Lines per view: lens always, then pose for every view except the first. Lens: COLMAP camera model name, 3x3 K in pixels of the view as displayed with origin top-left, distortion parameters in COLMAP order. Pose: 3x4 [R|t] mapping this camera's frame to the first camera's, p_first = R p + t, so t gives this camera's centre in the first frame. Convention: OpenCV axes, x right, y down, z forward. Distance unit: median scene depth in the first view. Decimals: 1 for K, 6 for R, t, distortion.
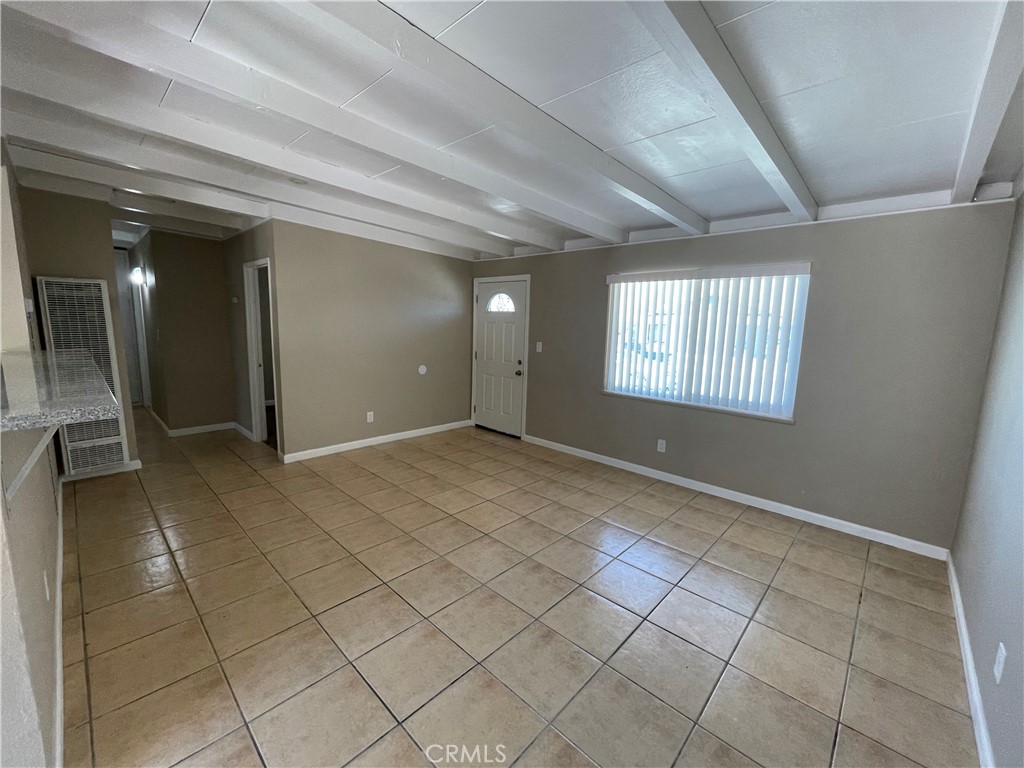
lens RADIAL K [[417.0, 0, 512.0], [0, 417.0, 383.6], [0, 0, 1]] dist [0.000133, -0.000561]
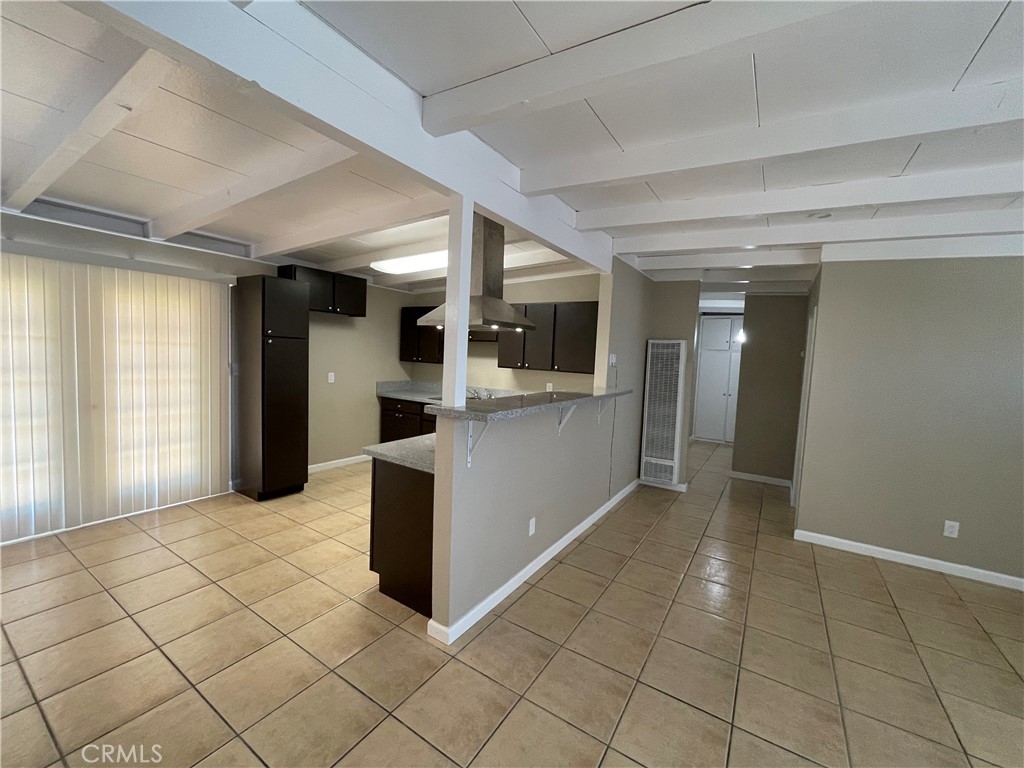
lens RADIAL K [[417.0, 0, 512.0], [0, 417.0, 385.2], [0, 0, 1]] dist [0.000133, -0.000561]
pose [[0.181410, 0.051092, -0.982079, 0.201771], [-0.183247, 0.982915, 0.017286, -0.032182], [0.966184, 0.176828, 0.187673, 0.245882]]
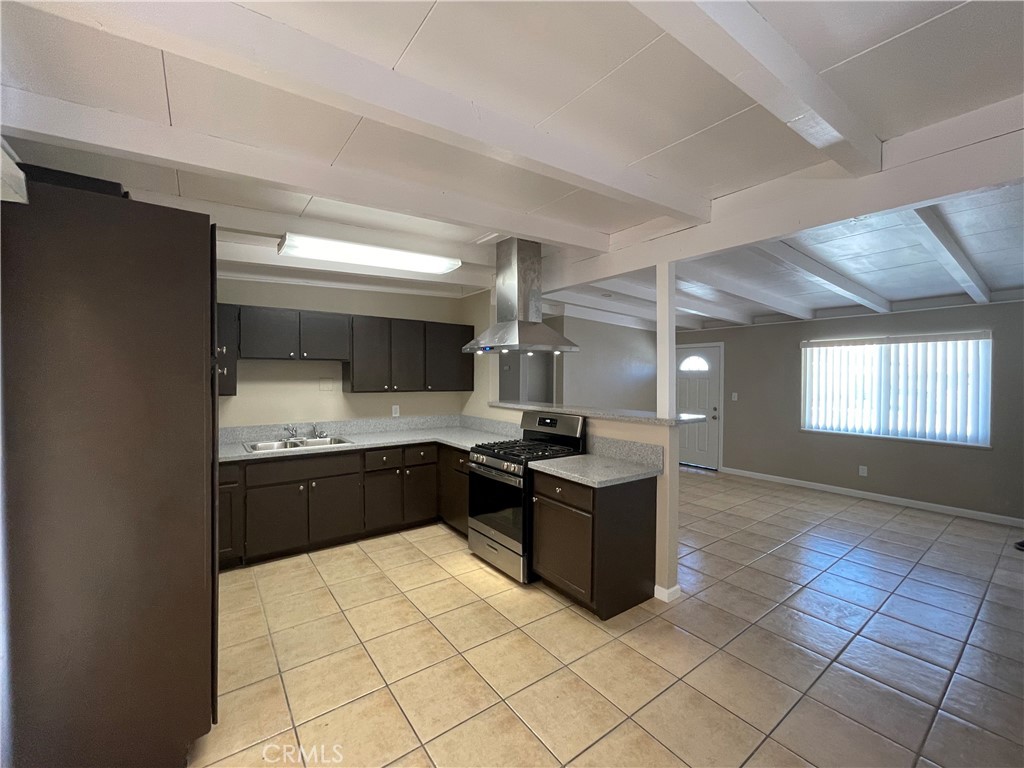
lens RADIAL K [[417.0, 0, 515.4], [0, 417.0, 374.9], [0, 0, 1]] dist [0.000133, -0.000561]
pose [[0.983680, -0.027042, -0.177882, -0.488745], [-0.000896, 0.987893, -0.155133, 0.060486], [0.179924, 0.152761, 0.971747, -0.503189]]
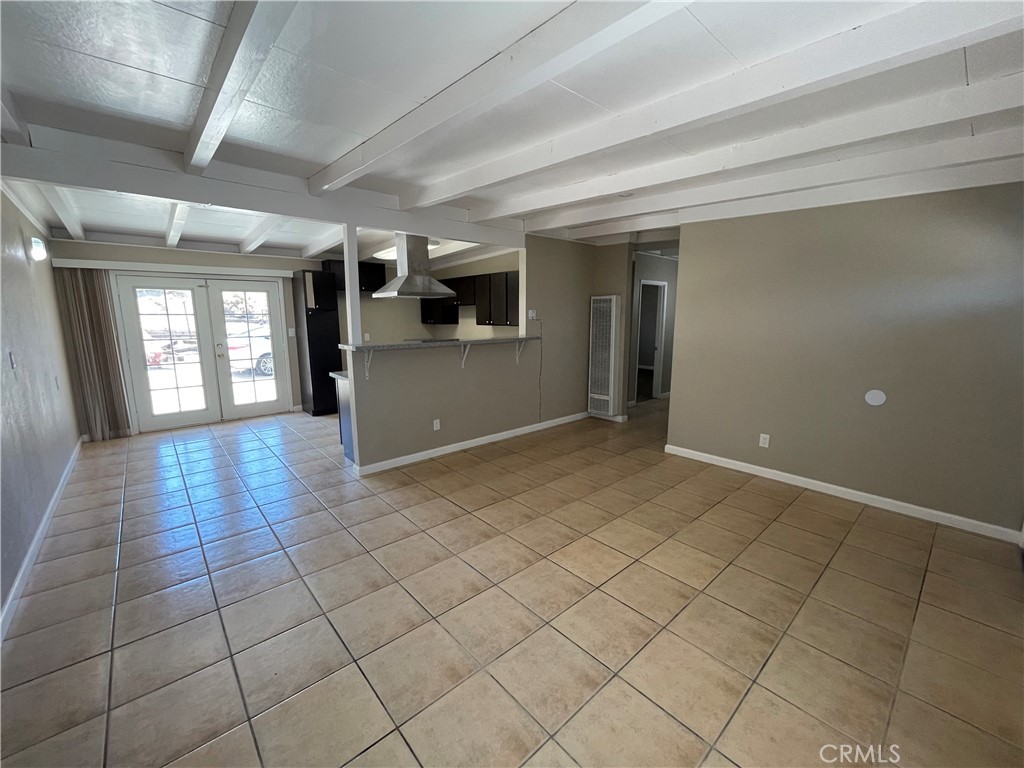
lens RADIAL K [[417.0, 0, 514.3], [0, 417.0, 385.0], [0, 0, 1]] dist [0.000133, -0.000561]
pose [[-0.089611, 0.134323, -0.986877, 0.606253], [-0.146987, 0.978230, 0.146493, -0.089673], [0.985071, 0.158186, -0.067917, 0.746148]]
